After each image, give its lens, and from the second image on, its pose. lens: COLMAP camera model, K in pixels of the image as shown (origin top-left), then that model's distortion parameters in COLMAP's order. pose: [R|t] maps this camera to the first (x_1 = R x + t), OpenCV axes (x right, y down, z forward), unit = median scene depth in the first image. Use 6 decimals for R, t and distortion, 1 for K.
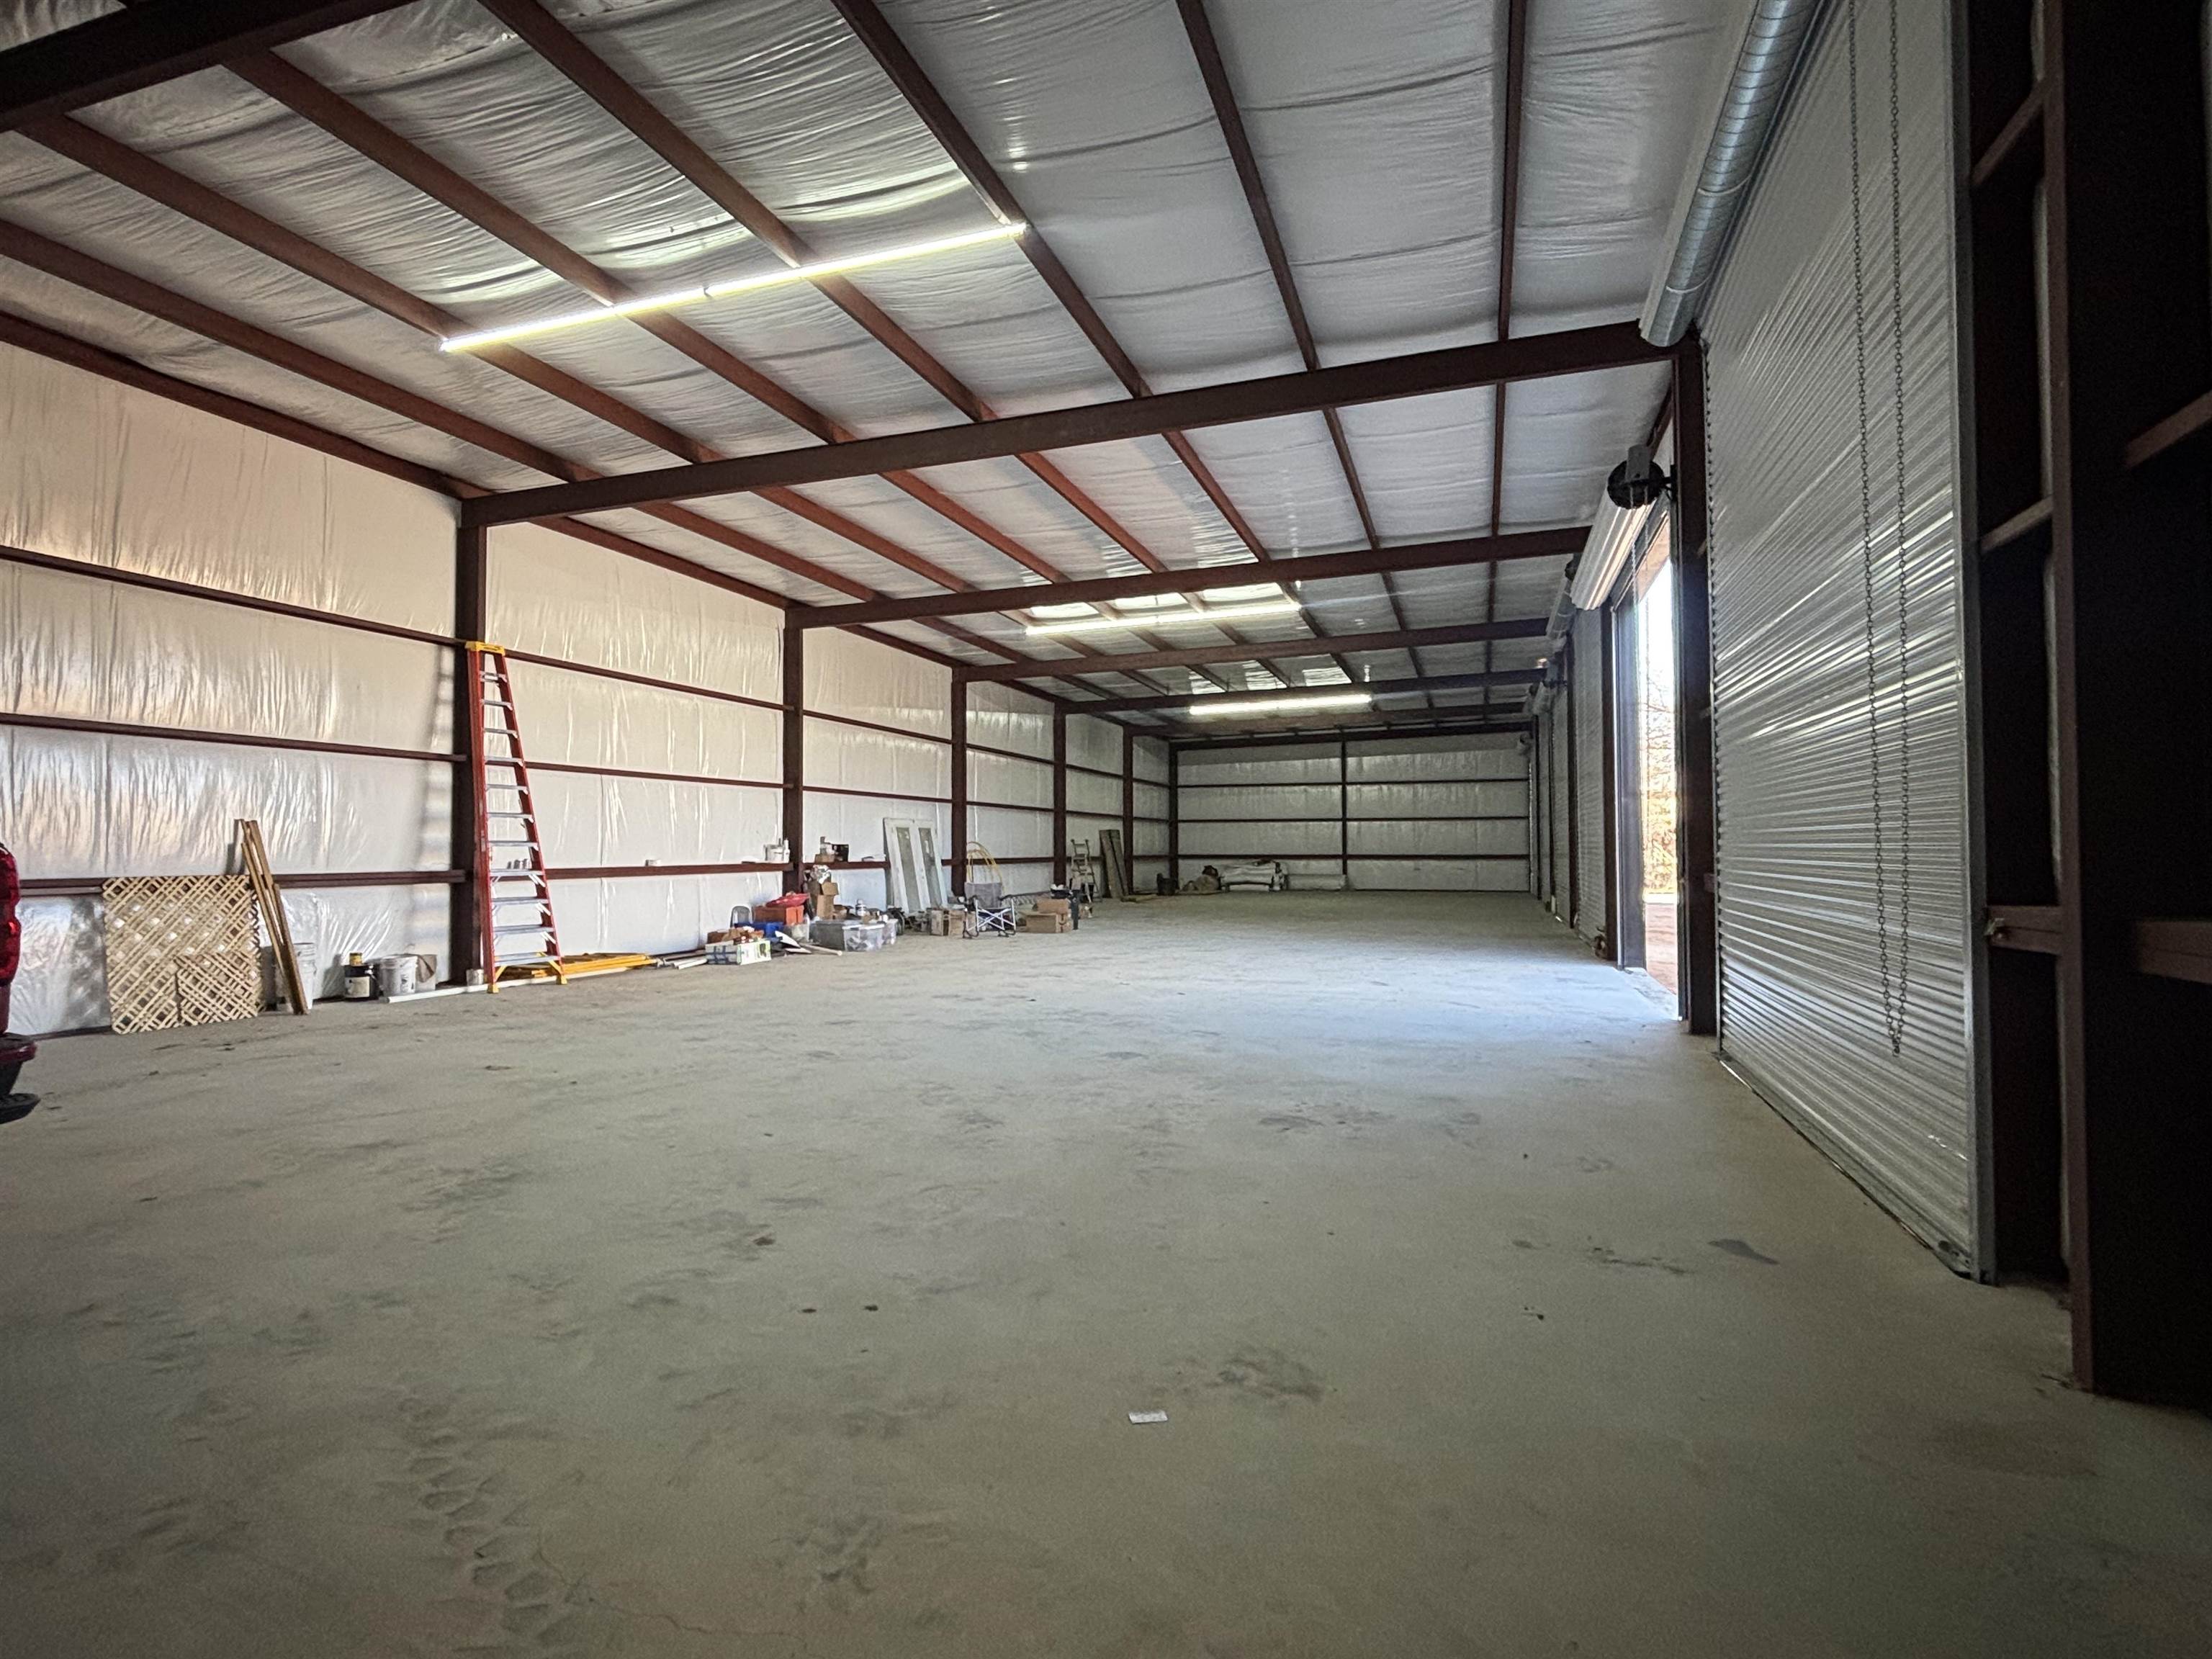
lens RADIAL K [[1161.3, 0, 1083.5], [0, 1161.3, 839.8], [0, 0, 1]] dist [-0.014778, -0.005297]
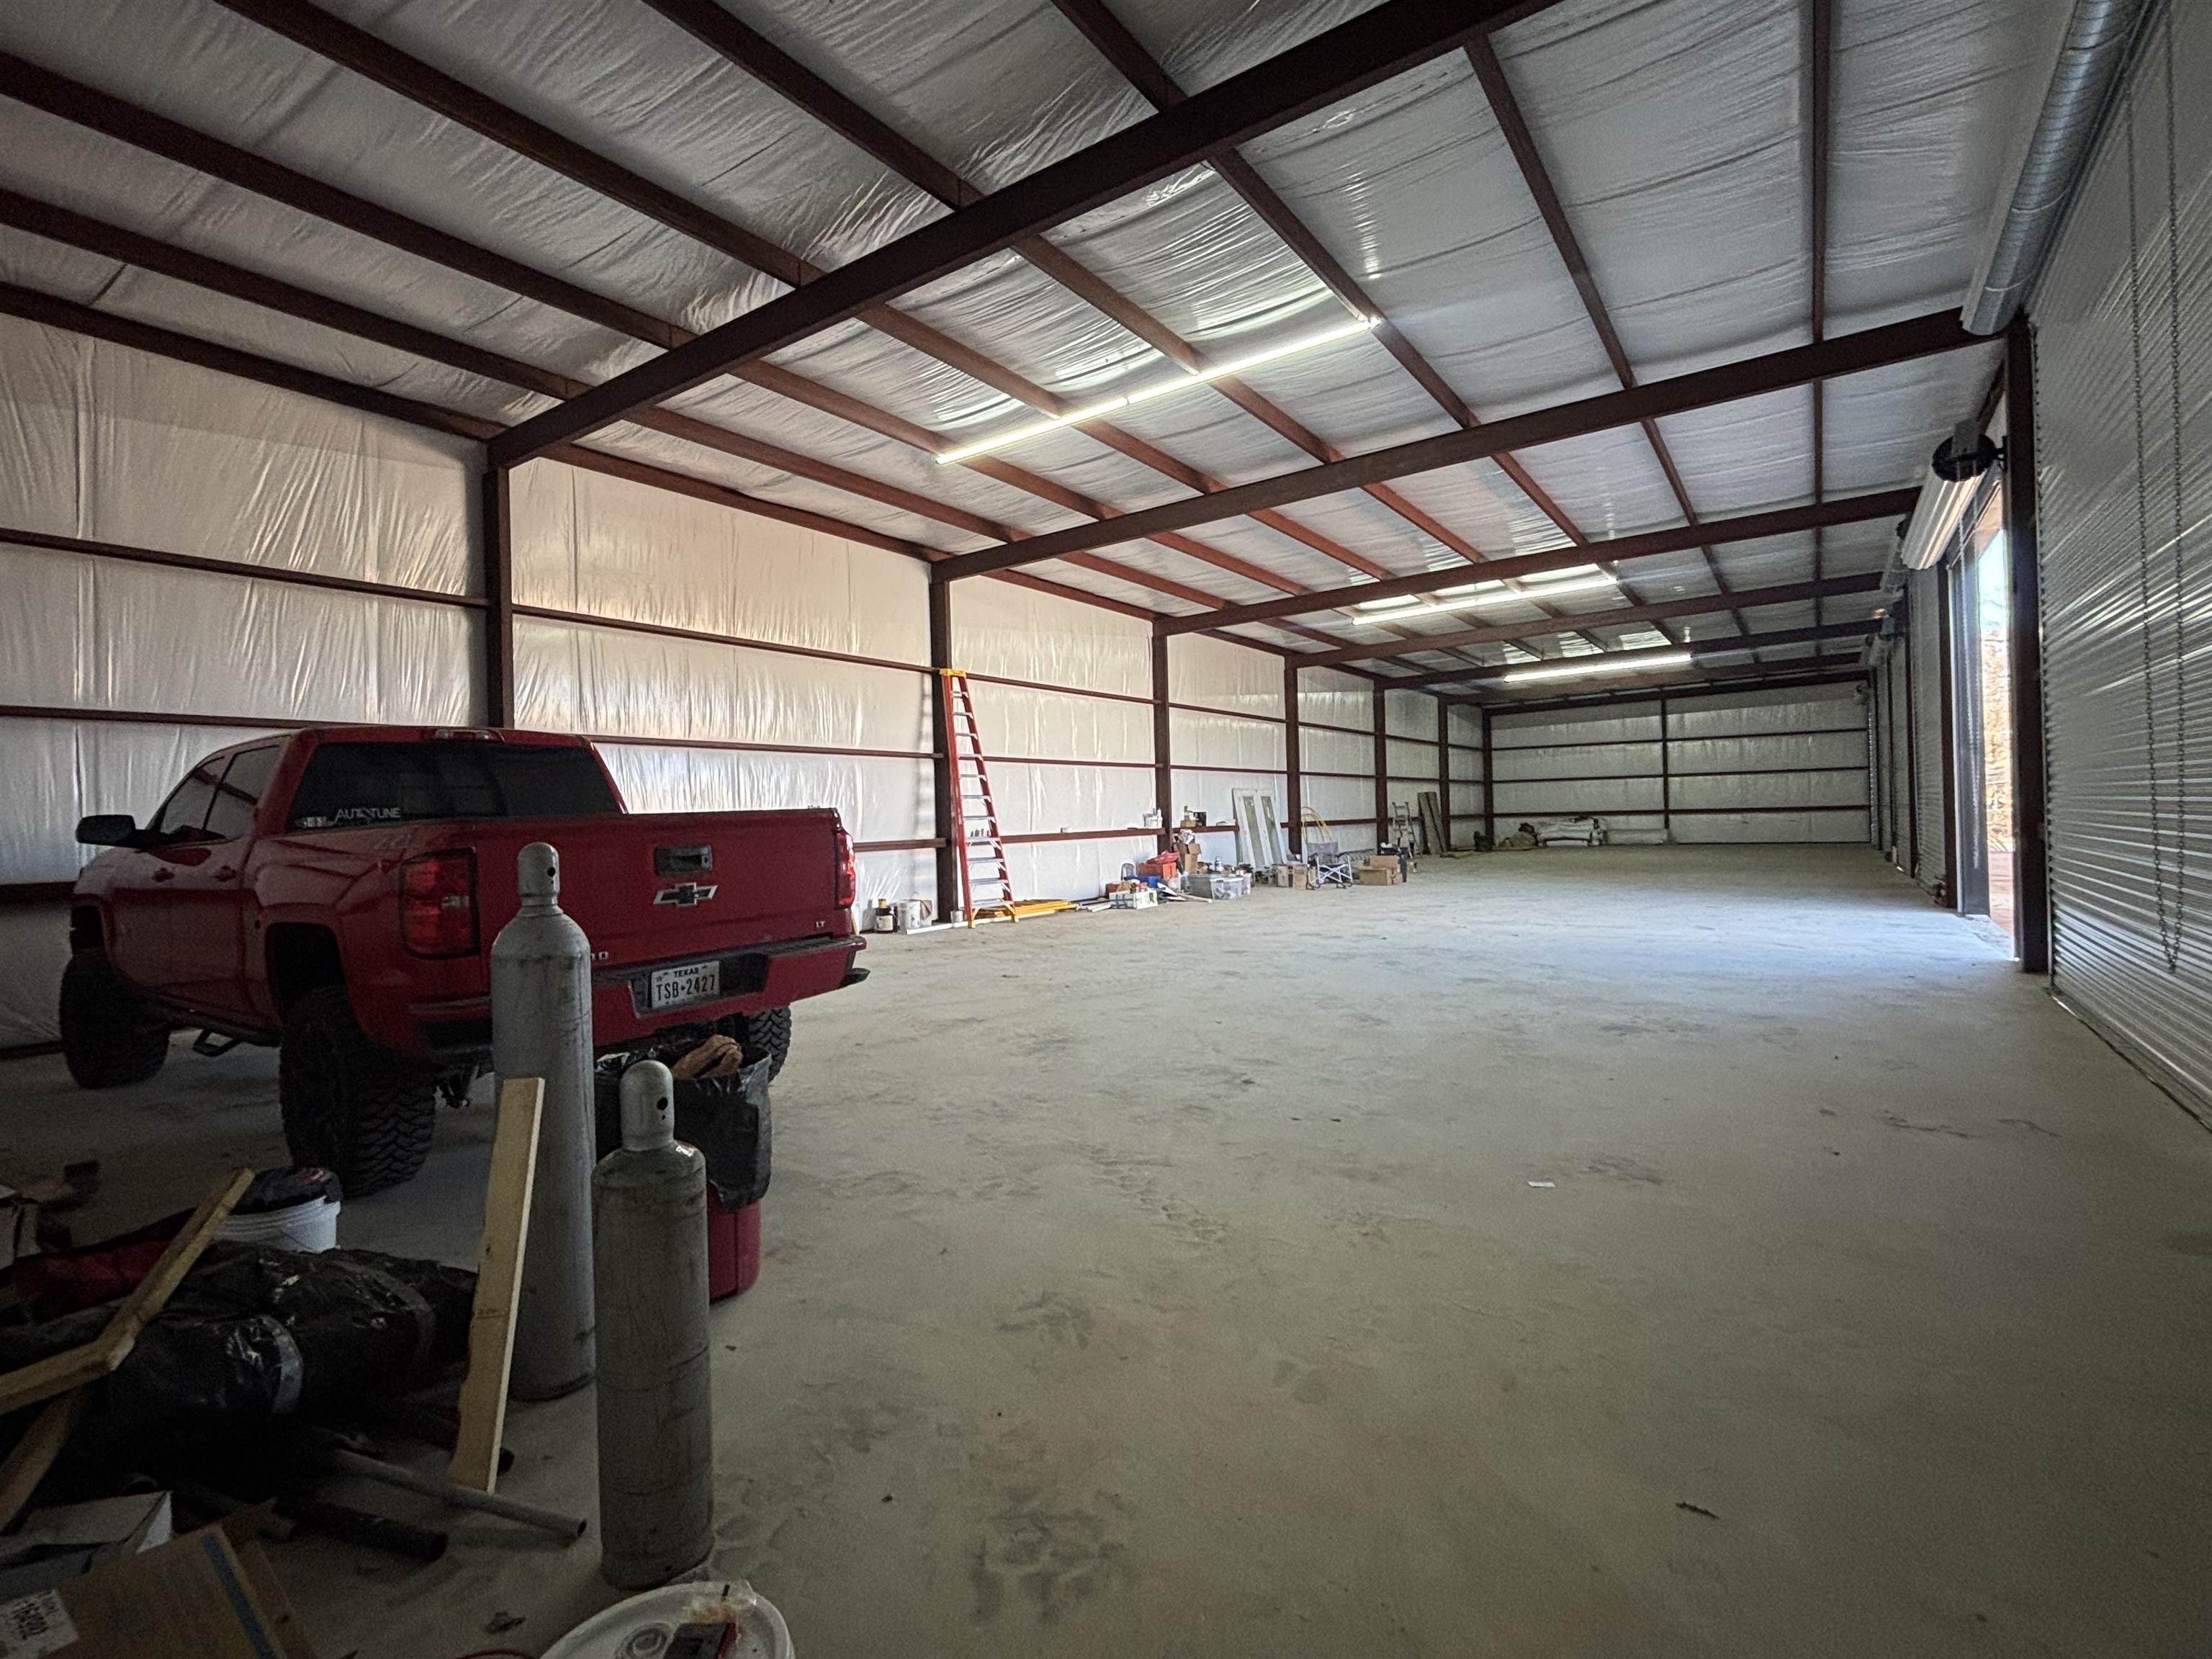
lens RADIAL K [[1045.8, 0, 1083.4], [0, 1045.8, 827.7], [0, 0, 1]] dist [-0.022286, 0.002095]
pose [[0.958777, -0.018555, -0.283555, -0.036762], [0.024916, 0.999512, 0.018840, -0.005997], [0.283067, -0.025128, 0.958771, -0.142468]]
